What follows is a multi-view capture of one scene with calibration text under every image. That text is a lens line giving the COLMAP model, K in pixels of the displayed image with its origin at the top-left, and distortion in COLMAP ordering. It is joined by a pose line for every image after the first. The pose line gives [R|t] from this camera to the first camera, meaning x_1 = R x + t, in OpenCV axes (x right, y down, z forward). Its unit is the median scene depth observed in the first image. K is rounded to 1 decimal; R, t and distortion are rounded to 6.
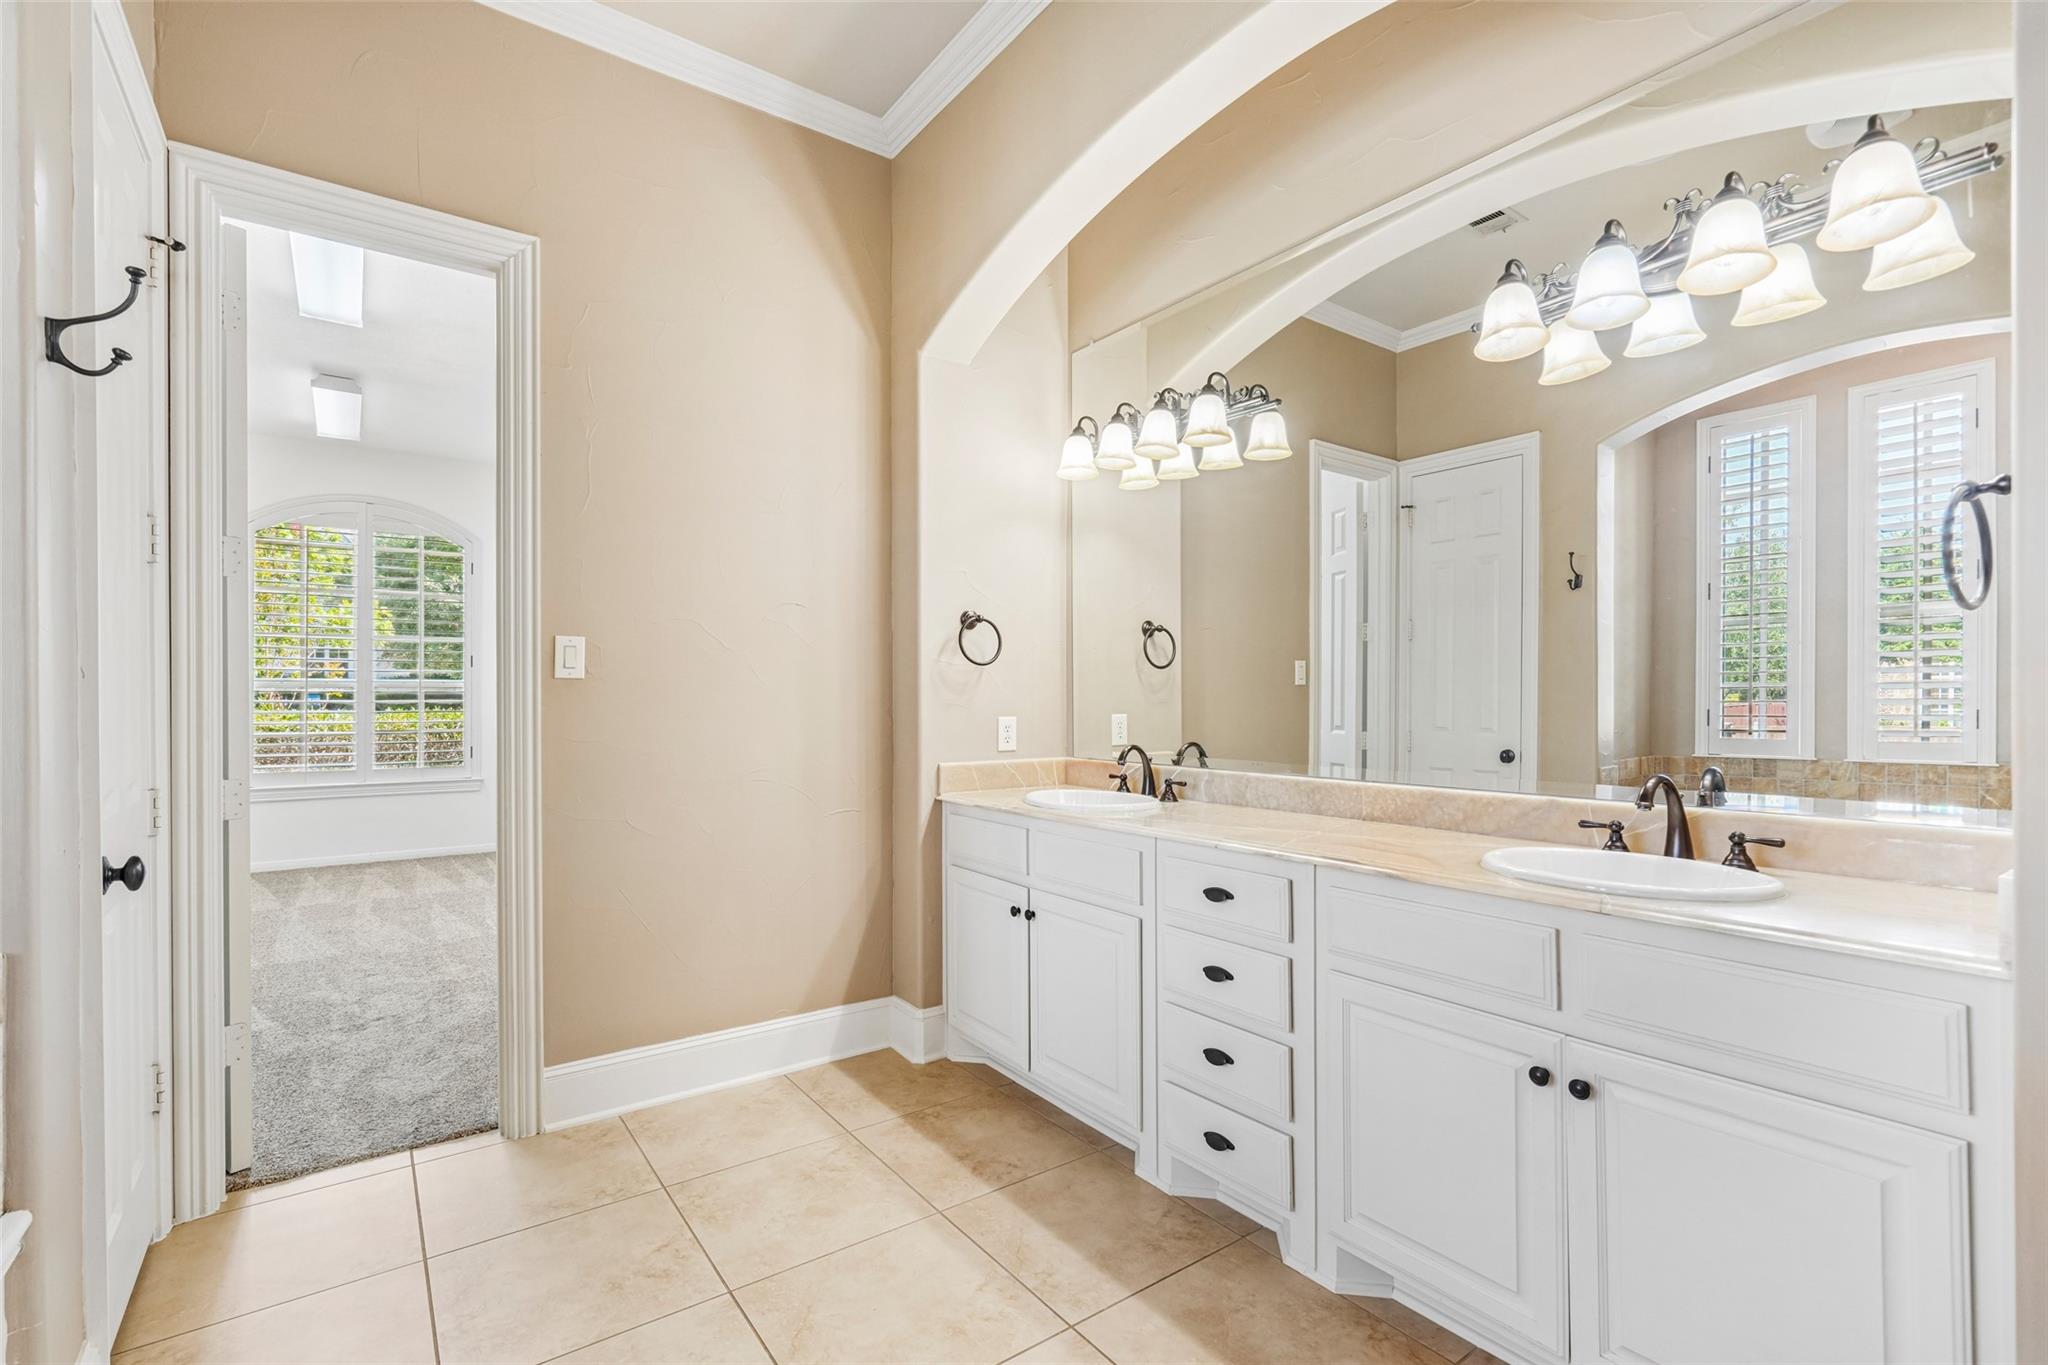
lens RADIAL K [[928.9, 0, 1033.2], [0, 928.9, 695.1], [0, 0, 1]] dist [-0.000209, -0.000949]
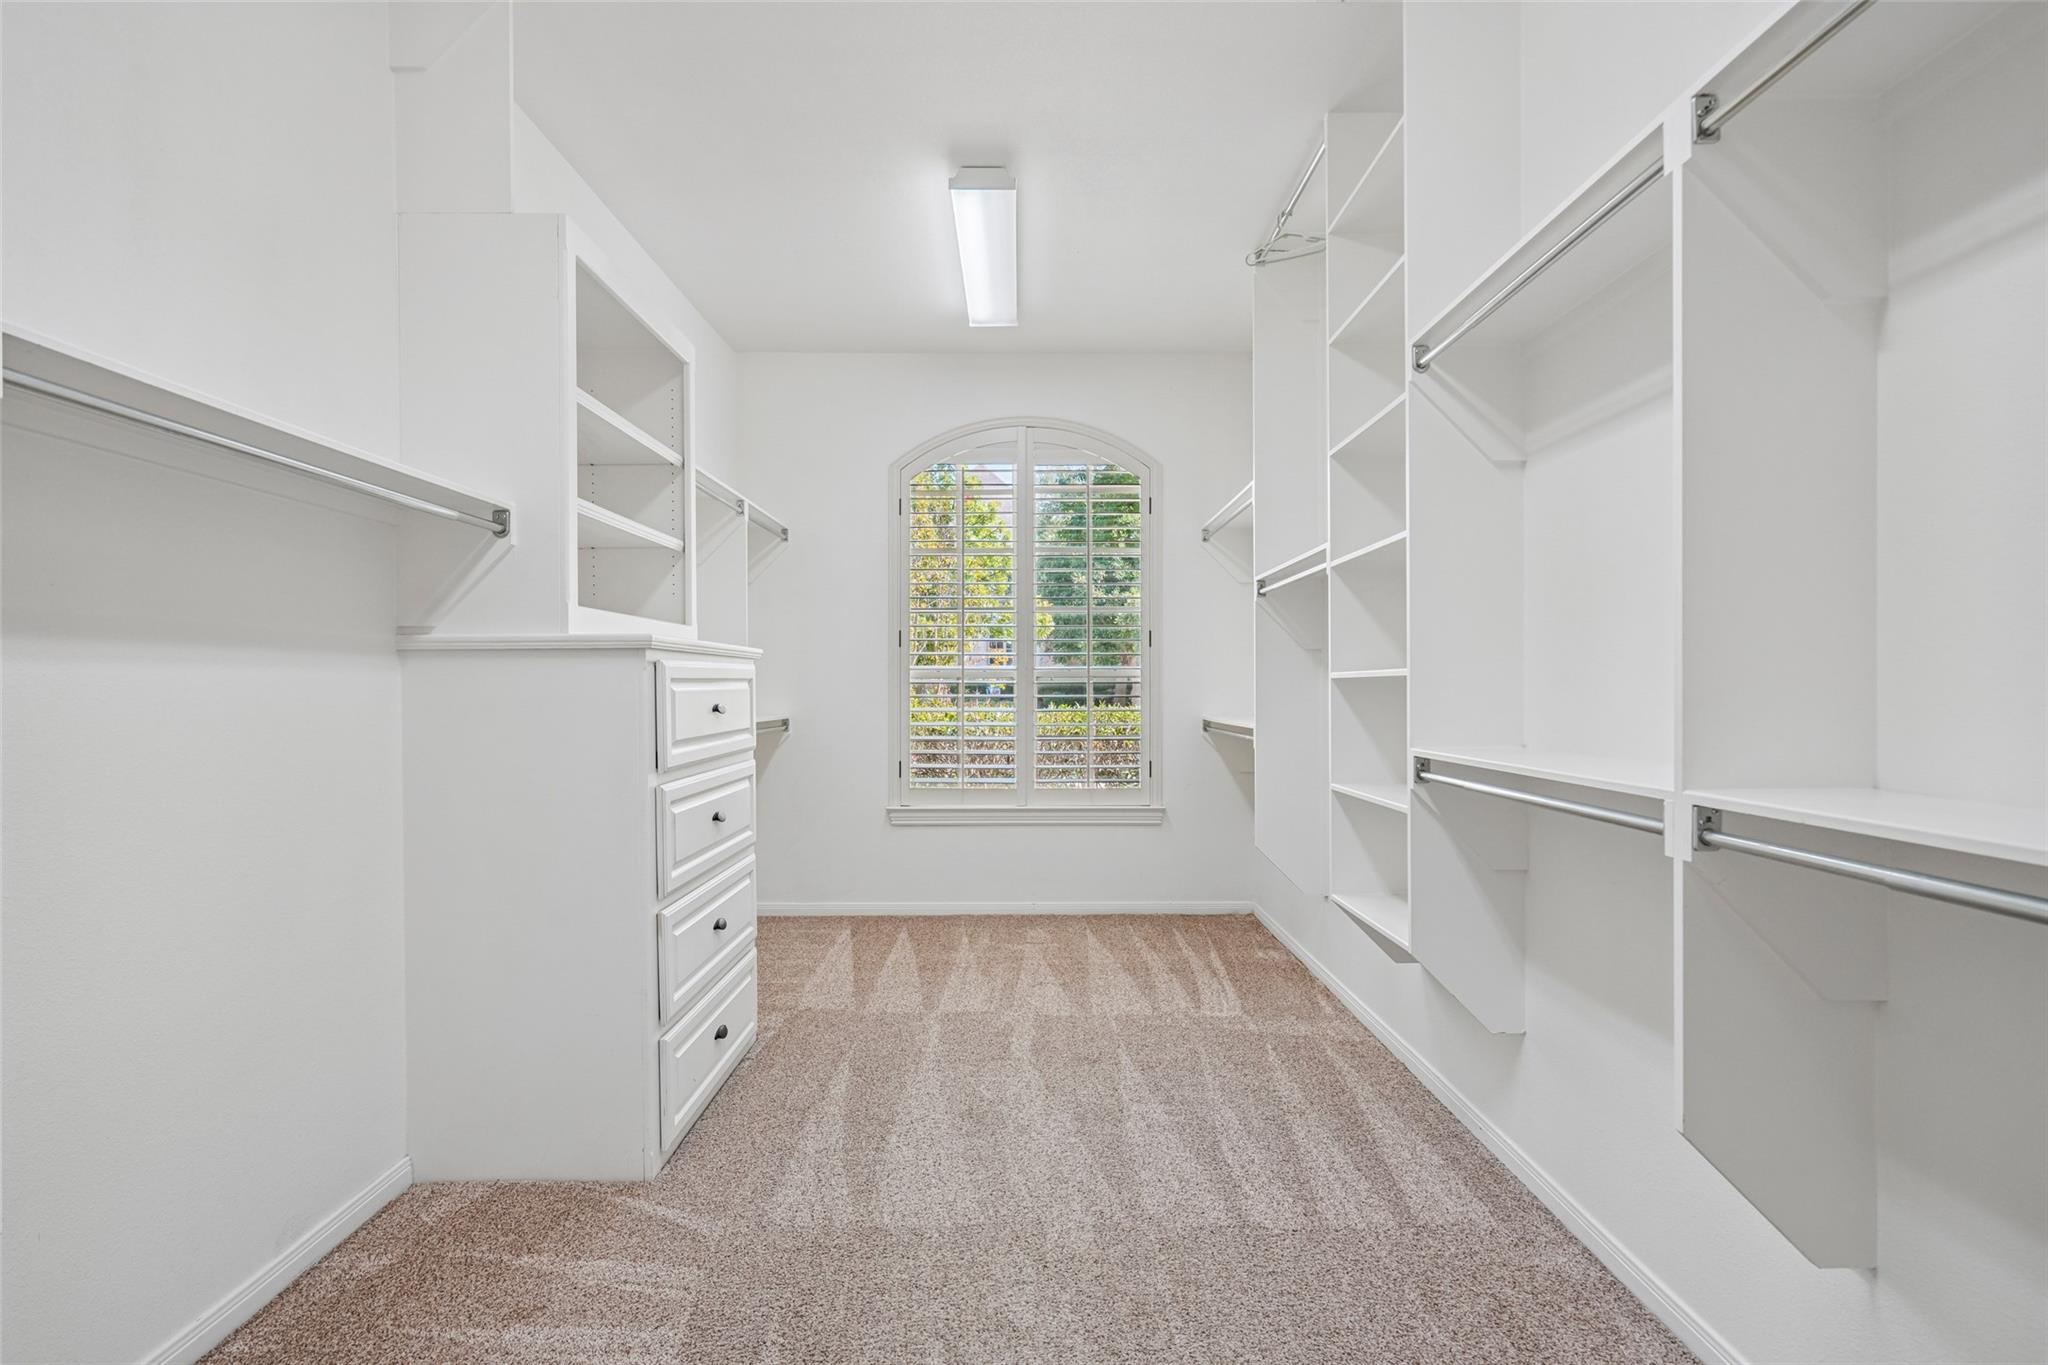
lens RADIAL K [[928.9, 0, 1020.6], [0, 928.9, 687.9], [0, 0, 1]] dist [-0.000209, -0.000949]
pose [[0.803950, -0.002373, -0.594692, -0.636069], [0.003576, 0.999993, 0.000844, 0.000239], [0.594686, -0.002805, 0.803953, 0.904152]]
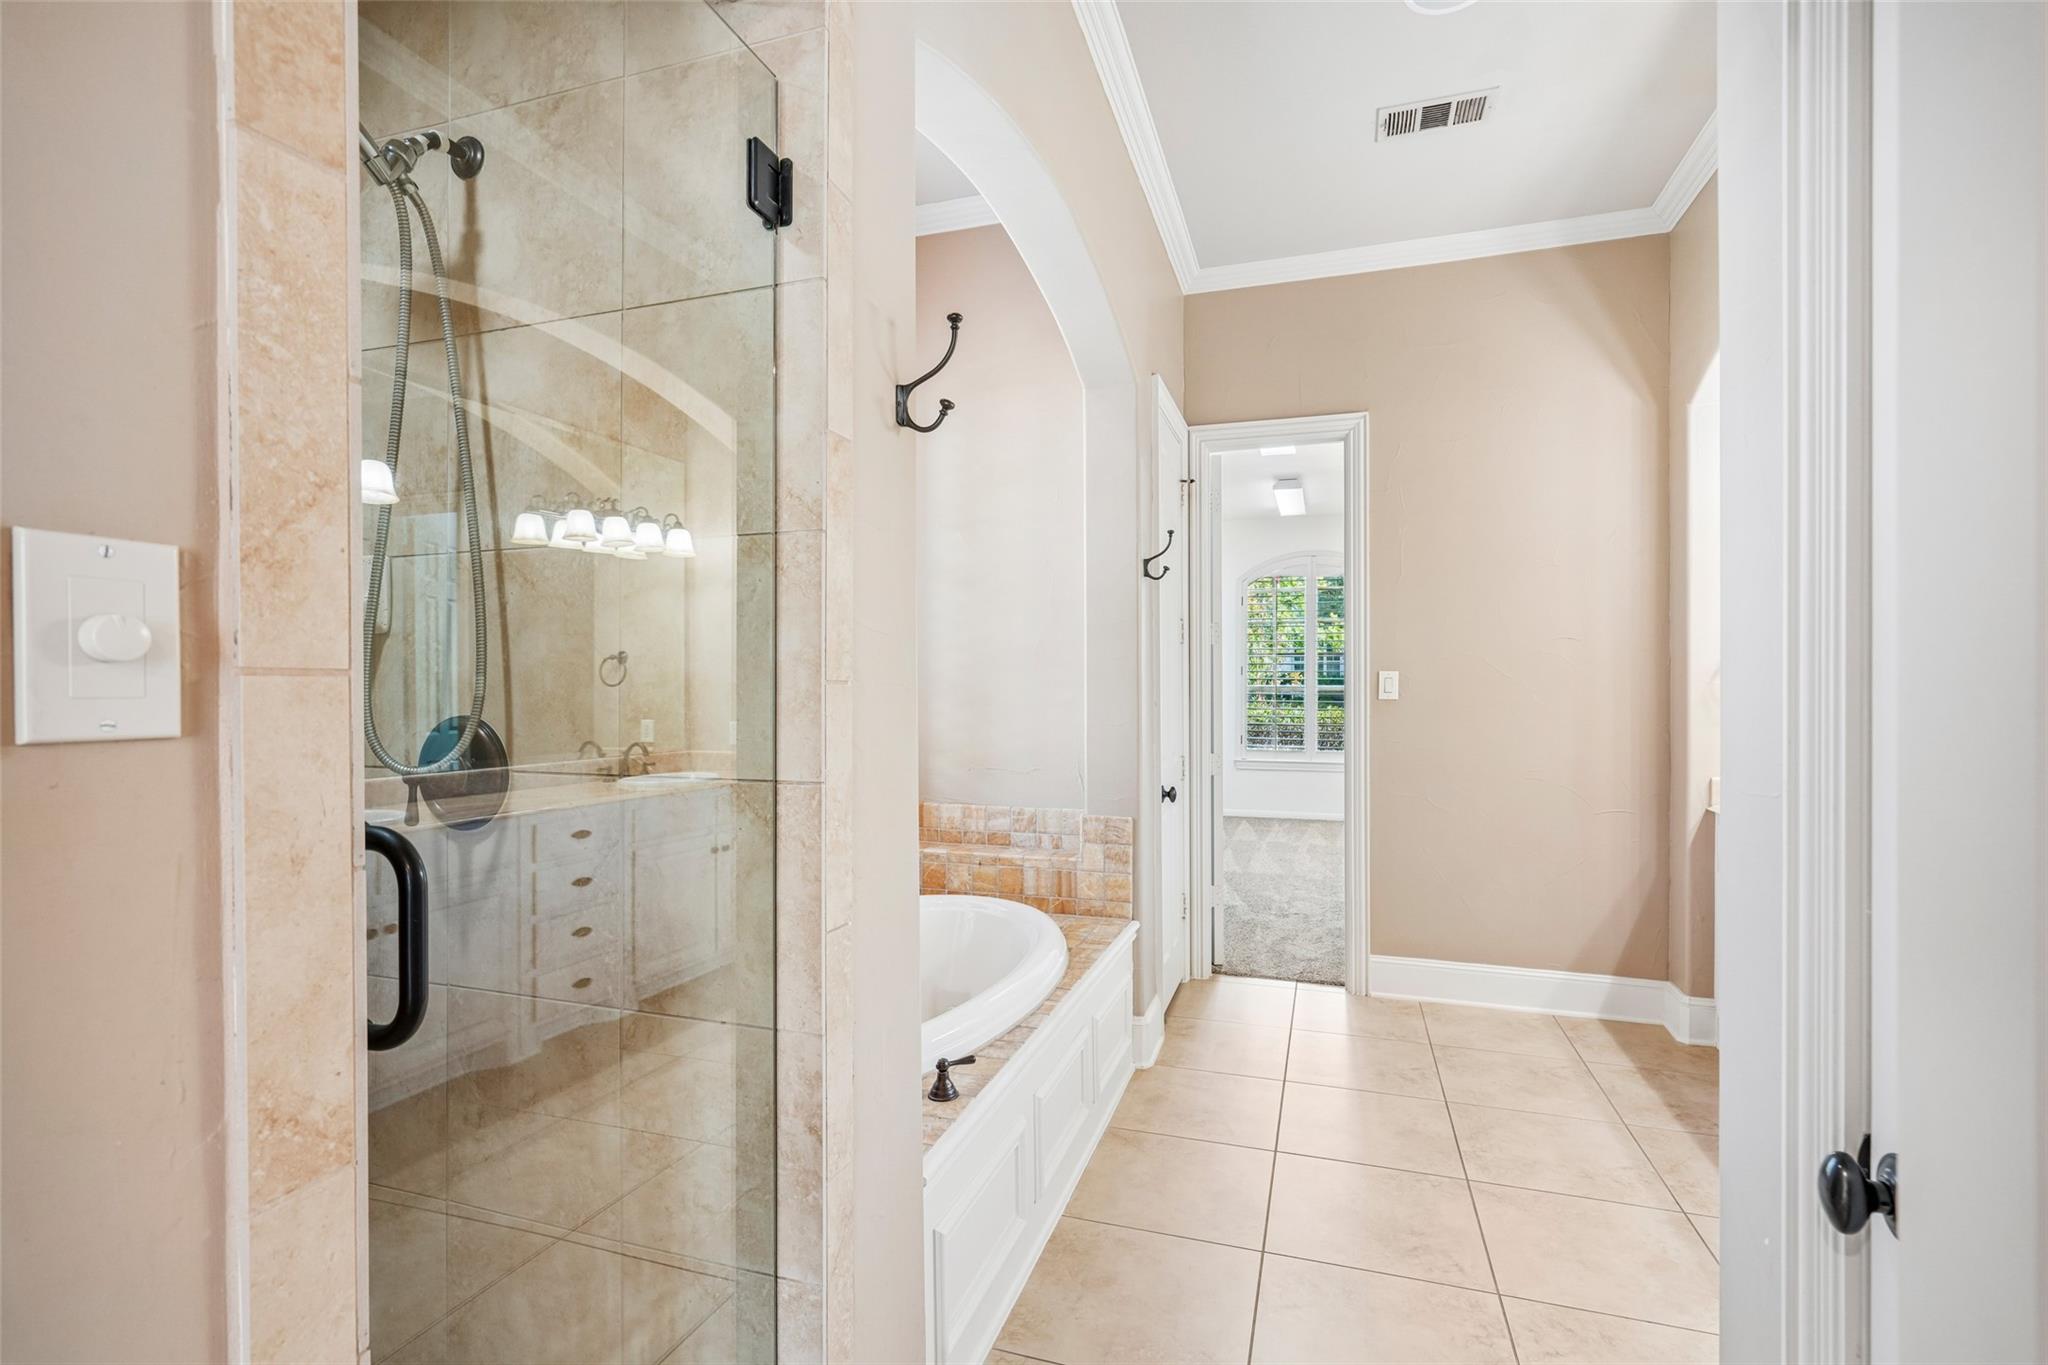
lens RADIAL K [[928.9, 0, 1024.2], [0, 928.9, 688.7], [0, 0, 1]] dist [-0.000209, -0.000949]
pose [[0.579000, 0.002069, -0.815325, 0.337898], [0.000348, 0.999996, 0.002786, -0.035428], [0.815328, -0.001897, 0.578997, -0.304497]]
